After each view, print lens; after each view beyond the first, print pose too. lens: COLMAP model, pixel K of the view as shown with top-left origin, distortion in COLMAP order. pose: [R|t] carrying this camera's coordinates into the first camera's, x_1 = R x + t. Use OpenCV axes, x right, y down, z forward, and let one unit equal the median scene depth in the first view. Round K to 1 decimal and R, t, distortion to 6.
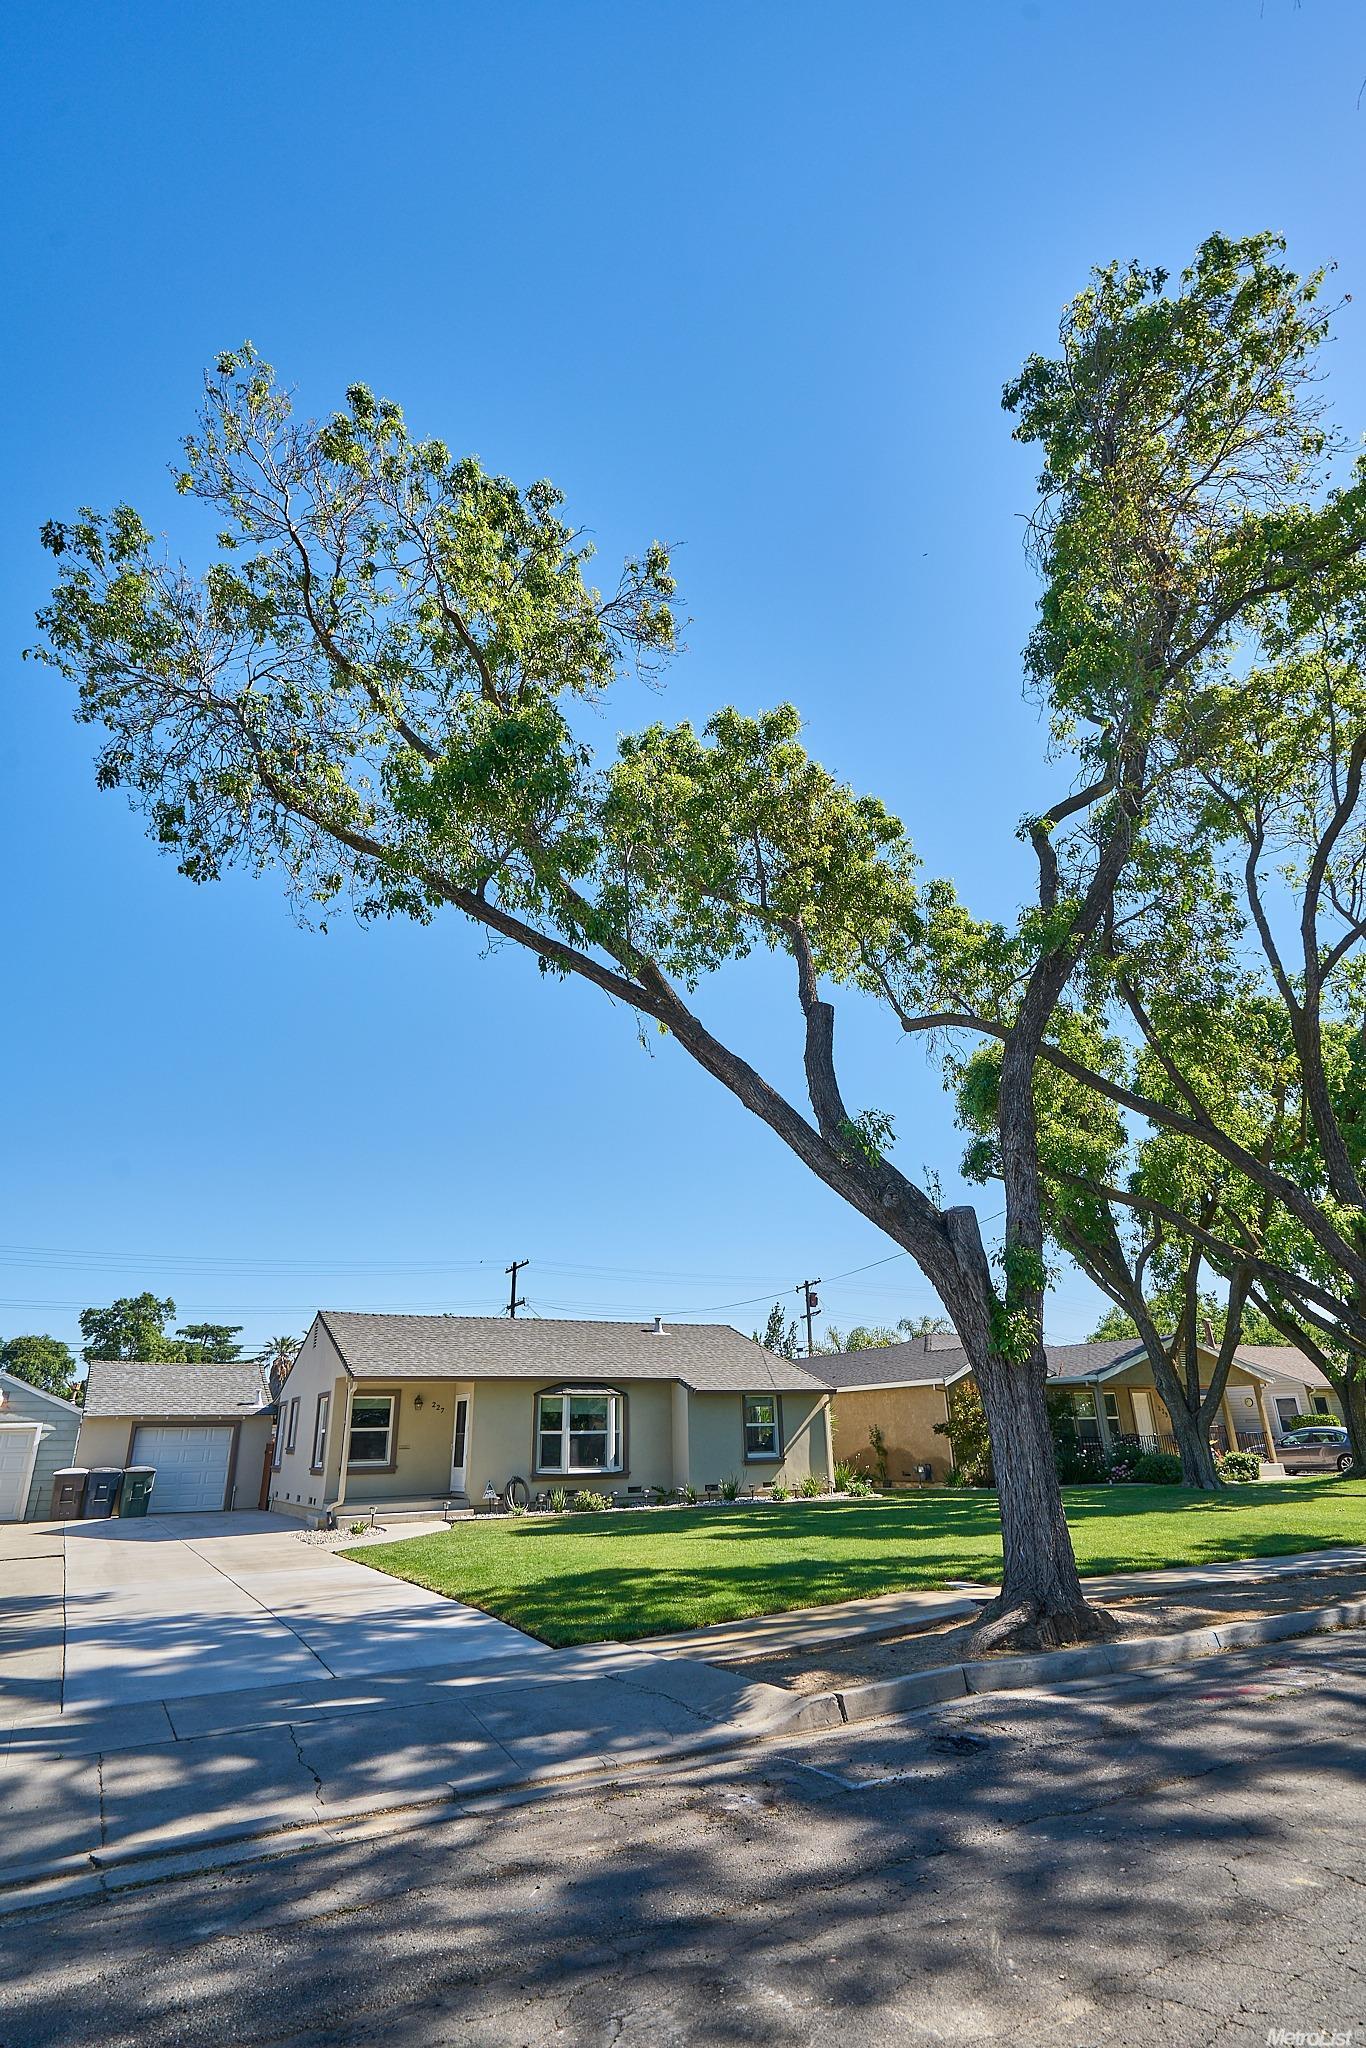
lens RADIAL K [[1047.6, 0, 675.7], [0, 1047.6, 1027.7], [0, 0, 1]] dist [0.001867, 0.001408]
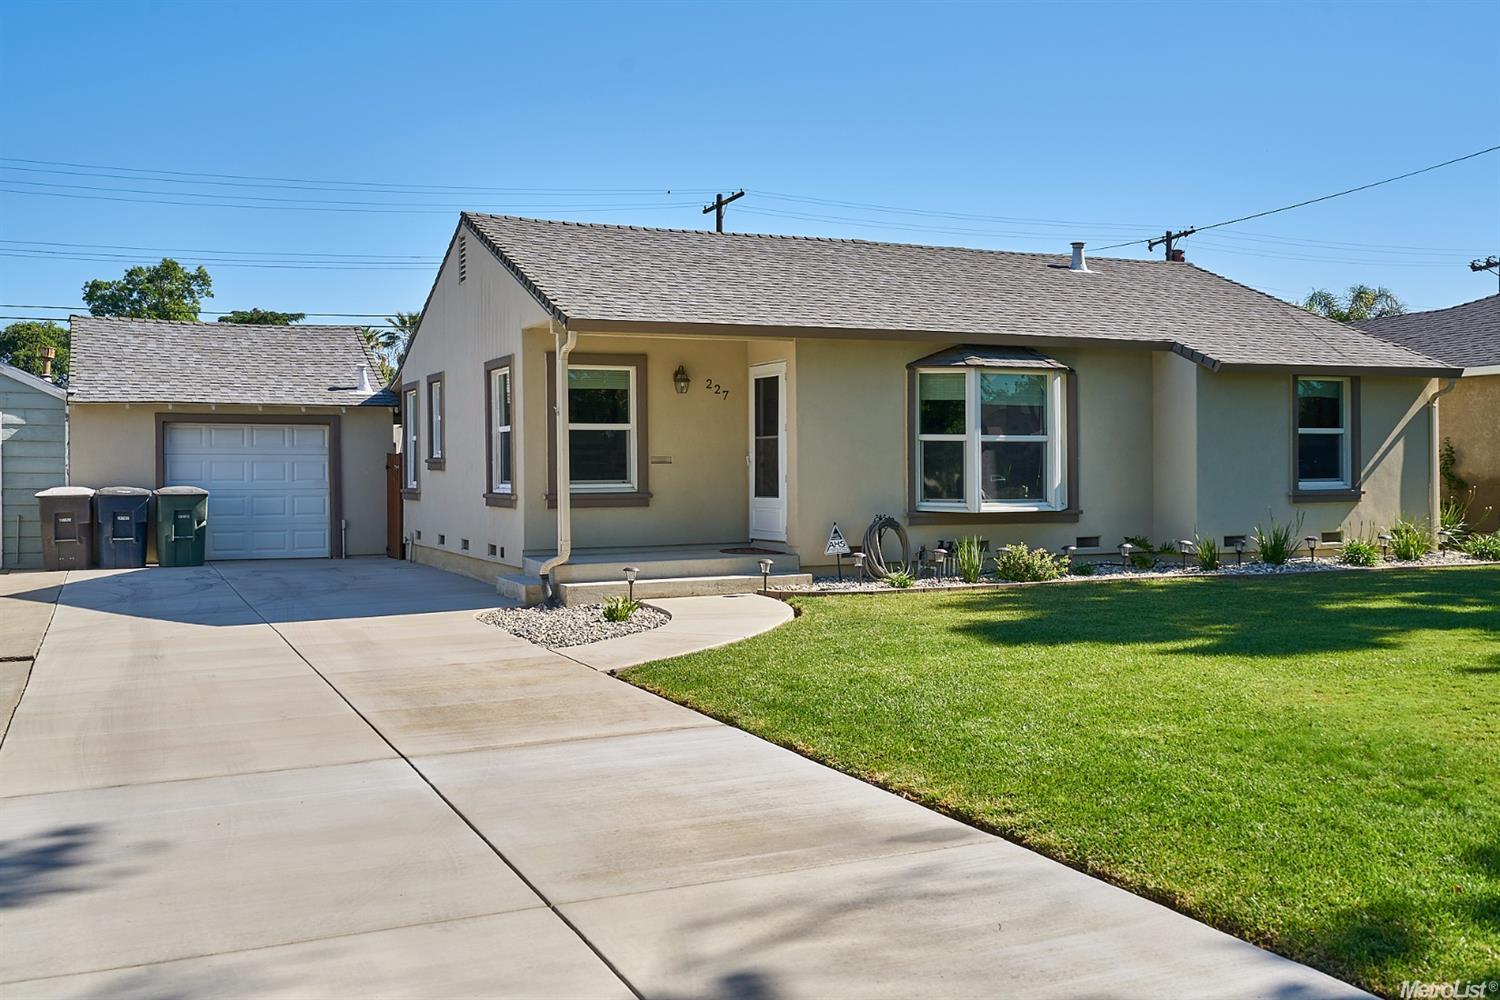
lens RADIAL K [[1425.1, 0, 749.1], [0, 1425.1, 492.9], [0, 0, 1]] dist [-0.001452, 0.000000]
pose [[0.997090, 0.015935, -0.074543, -0.152515], [0.013901, 0.923498, 0.383352, 0.136539], [0.074949, -0.383273, 0.920589, 0.326182]]
